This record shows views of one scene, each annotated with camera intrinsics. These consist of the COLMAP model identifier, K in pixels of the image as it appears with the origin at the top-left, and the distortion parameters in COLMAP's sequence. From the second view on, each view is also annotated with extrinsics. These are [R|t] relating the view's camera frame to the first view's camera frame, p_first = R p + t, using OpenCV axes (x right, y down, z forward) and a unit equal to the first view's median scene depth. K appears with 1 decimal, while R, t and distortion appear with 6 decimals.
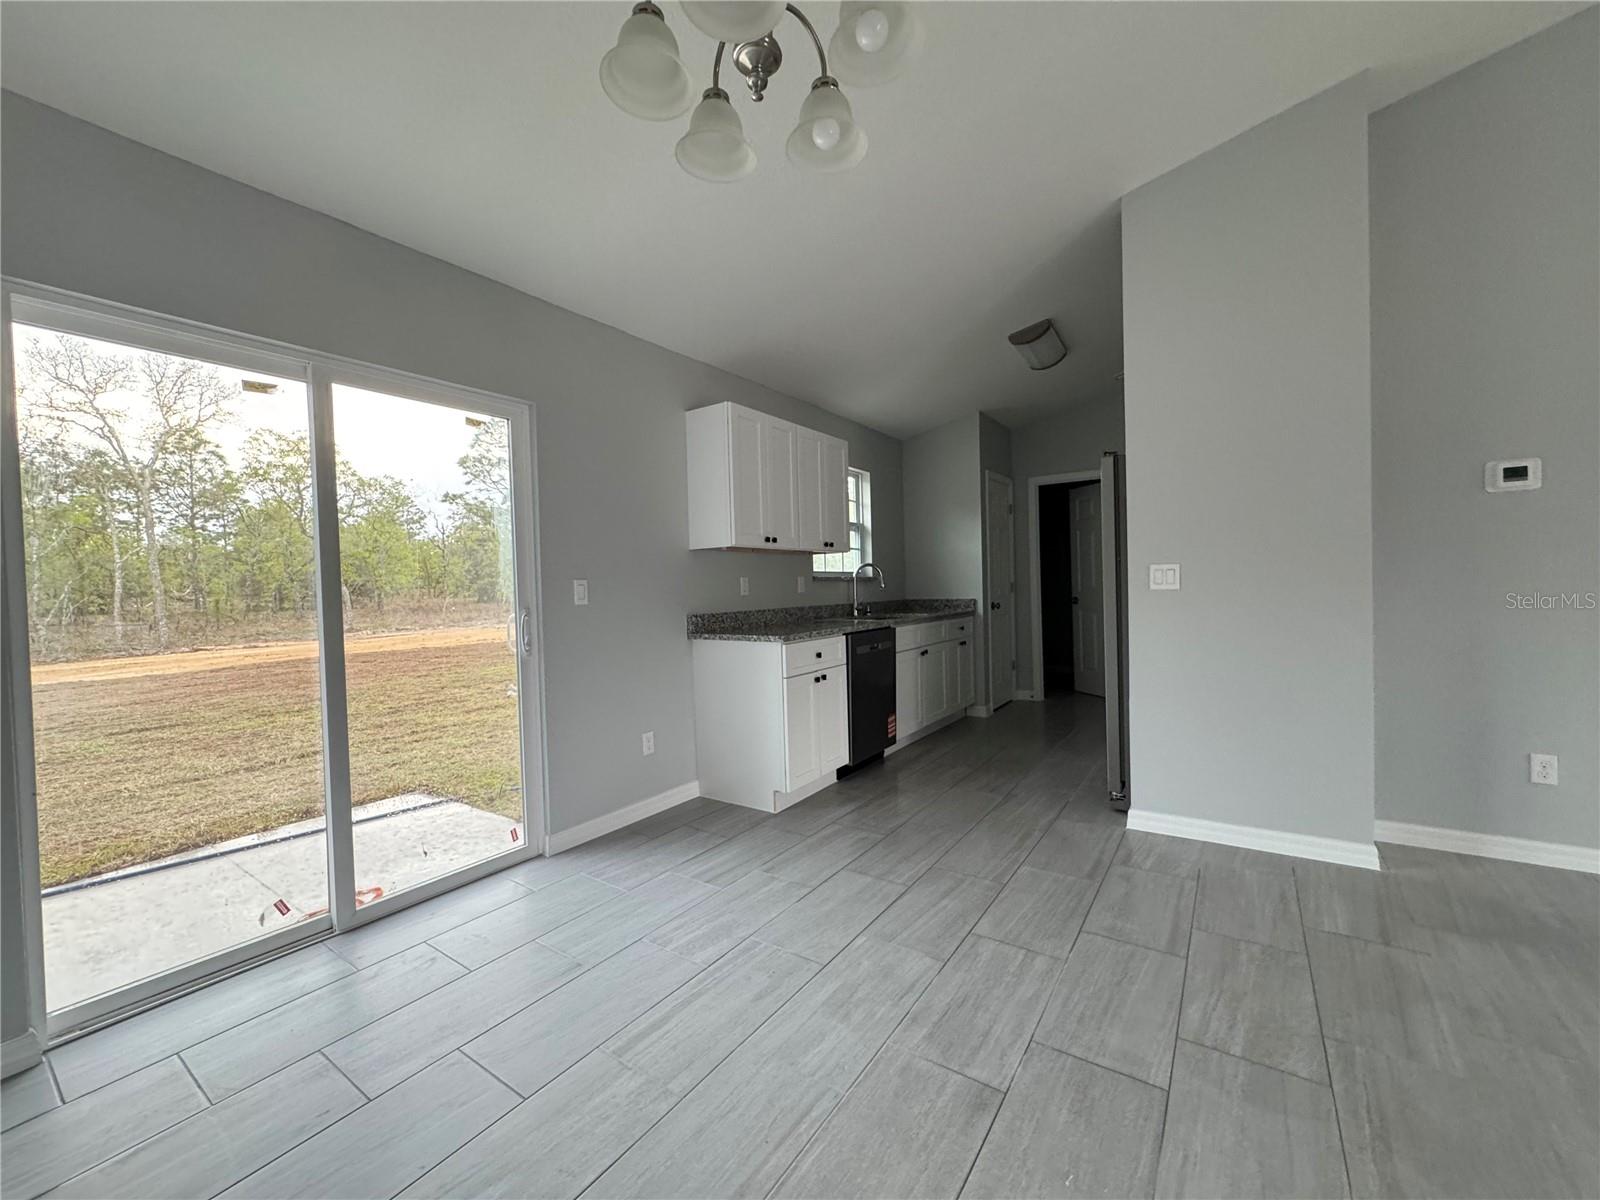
lens RADIAL K [[638.3, 0, 799.5], [0, 638.3, 600.3], [0, 0, 1]] dist [-0.001337, -0.000387]
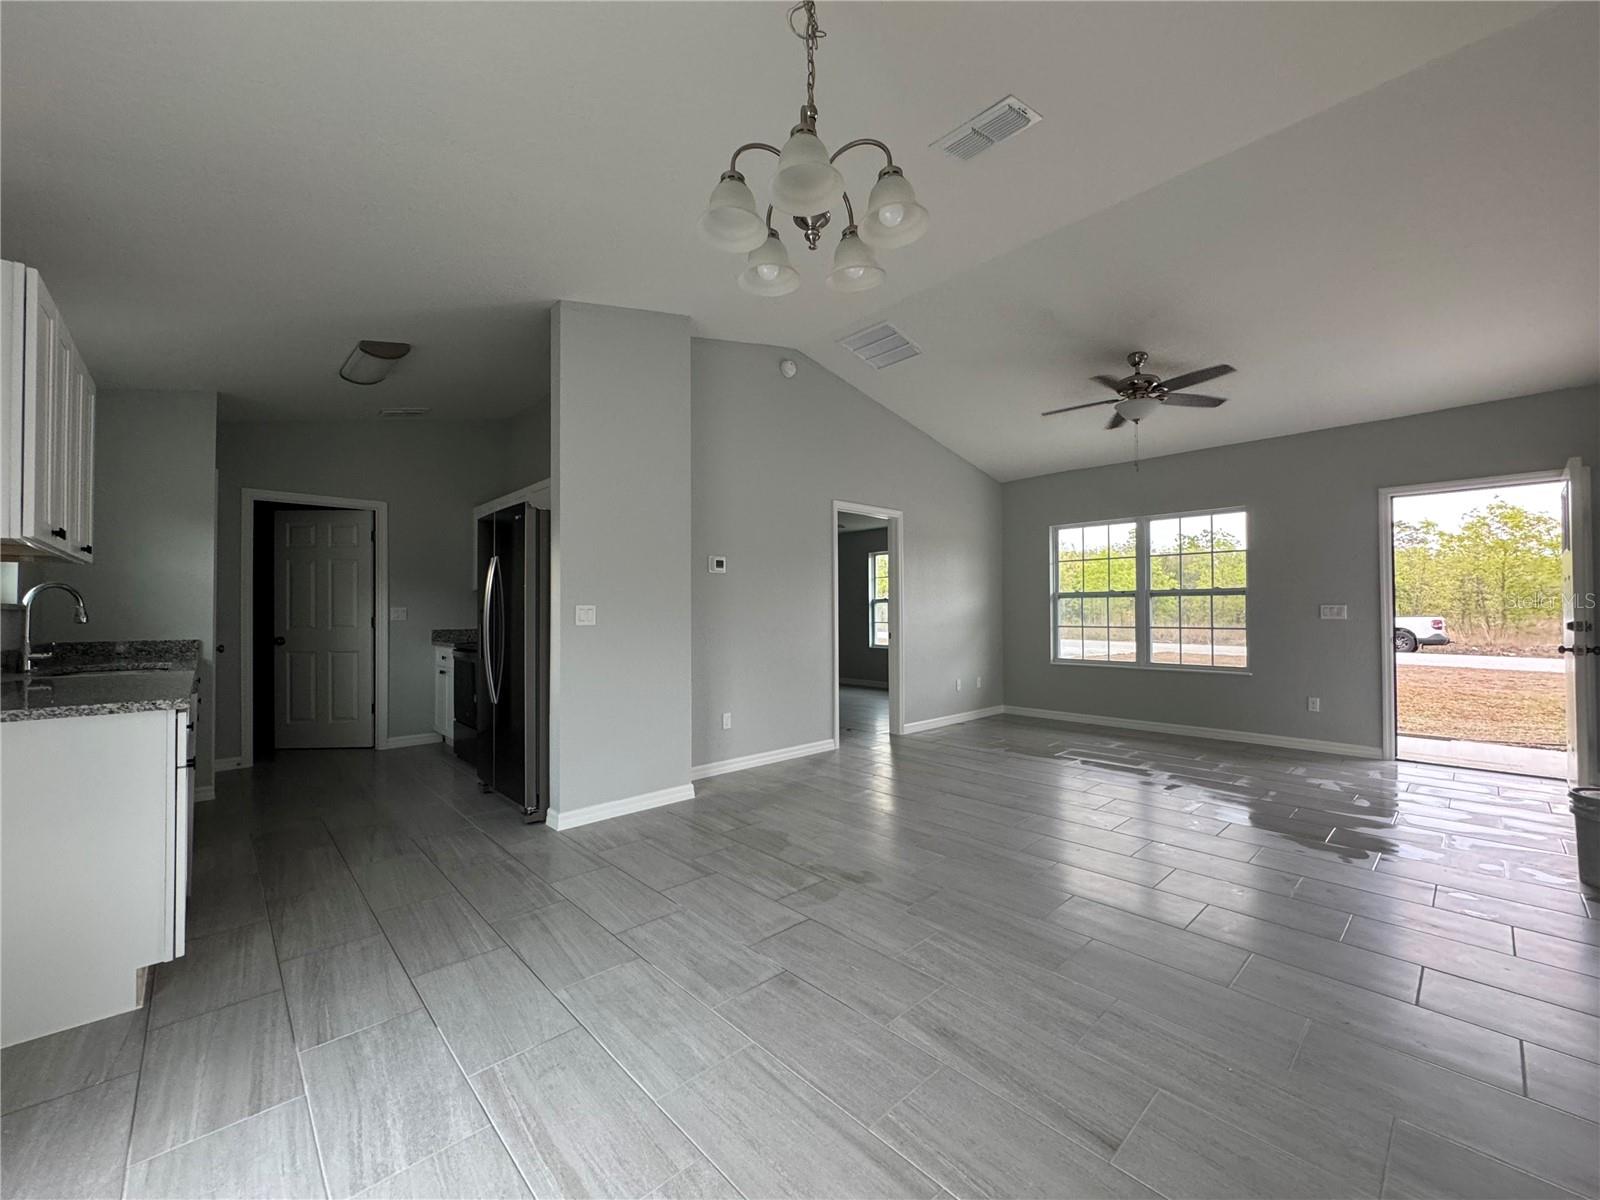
lens RADIAL K [[638.3, 0, 799.5], [0, 638.3, 600.3], [0, 0, 1]] dist [-0.001337, -0.000387]
pose [[0.218140, 0.043414, 0.974951, -0.623747], [0.020958, 0.998571, -0.049155, 0.005004], [-0.975692, 0.031156, 0.216919, 0.354692]]
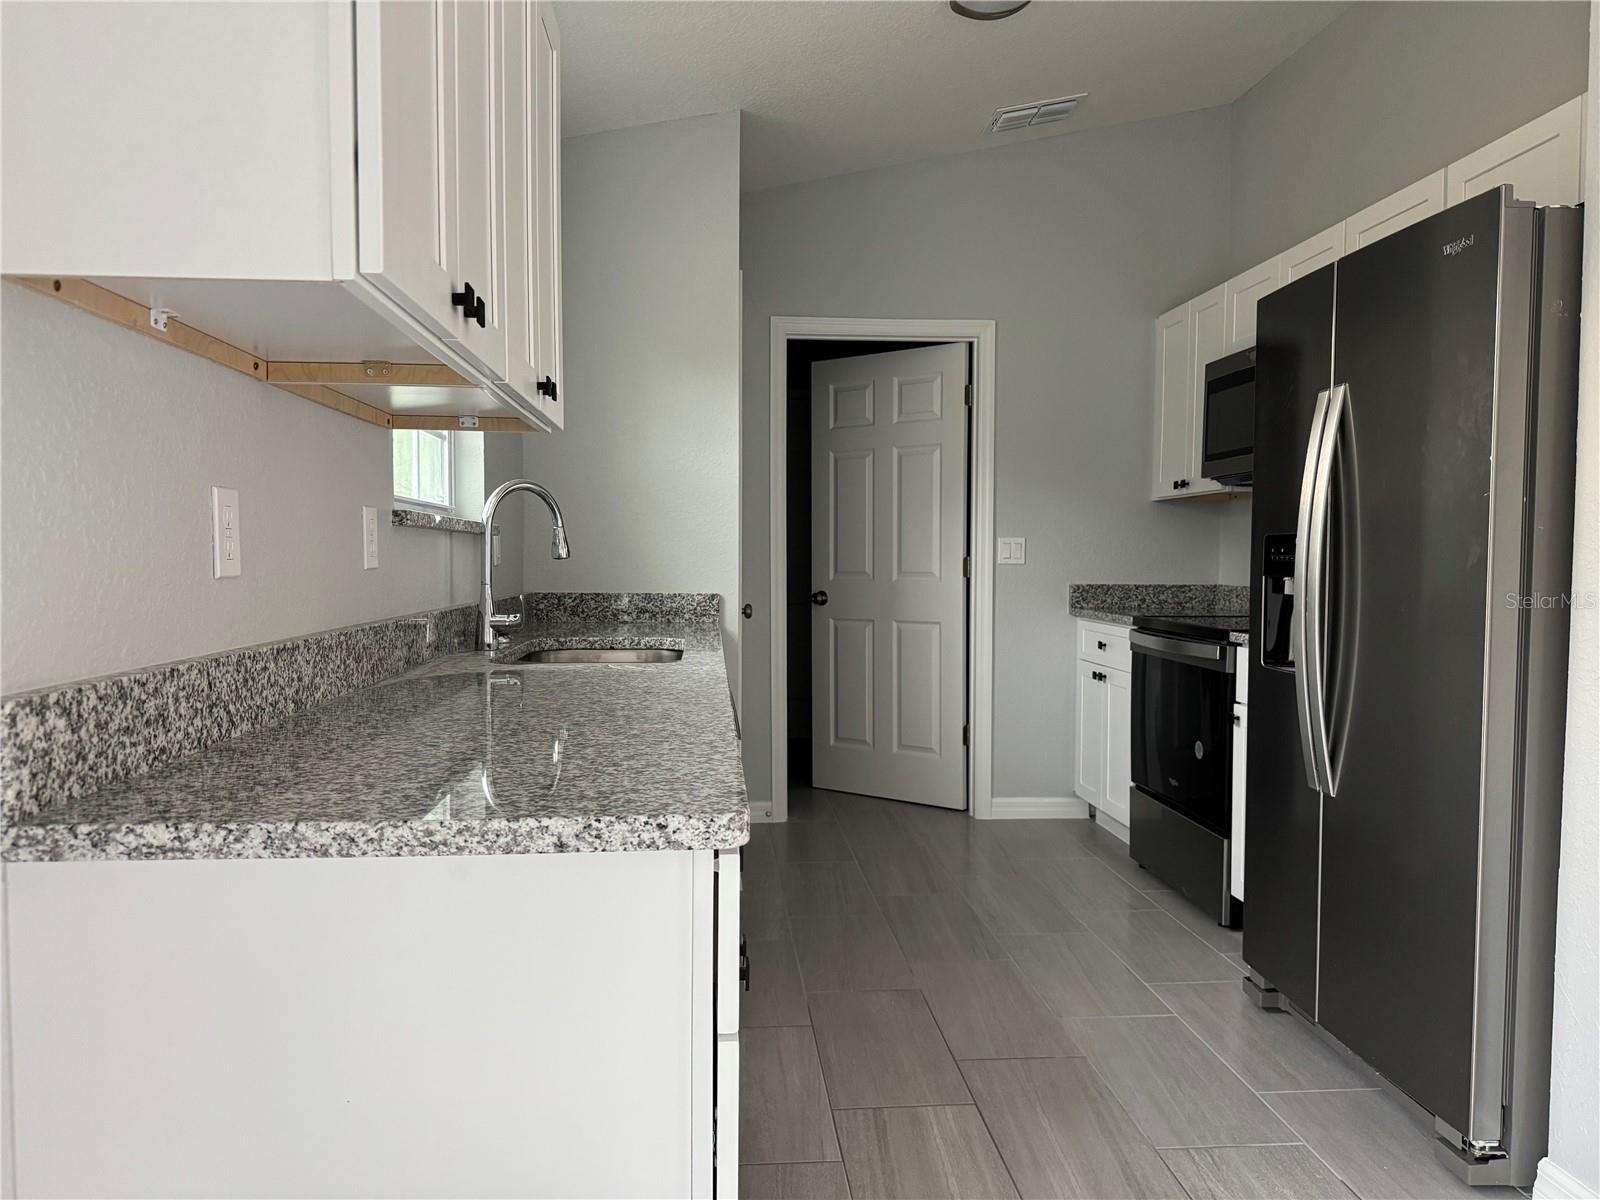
lens RADIAL K [[1120.9, 0, 795.1], [0, 1120.9, 604.5], [0, 0, 1]] dist [0.070064, -0.087998]
pose [[0.777447, 0.002988, 0.628941, -0.271448], [-0.011652, 0.999886, 0.009652, -0.007523], [-0.628840, -0.014832, 0.777393, 0.917258]]
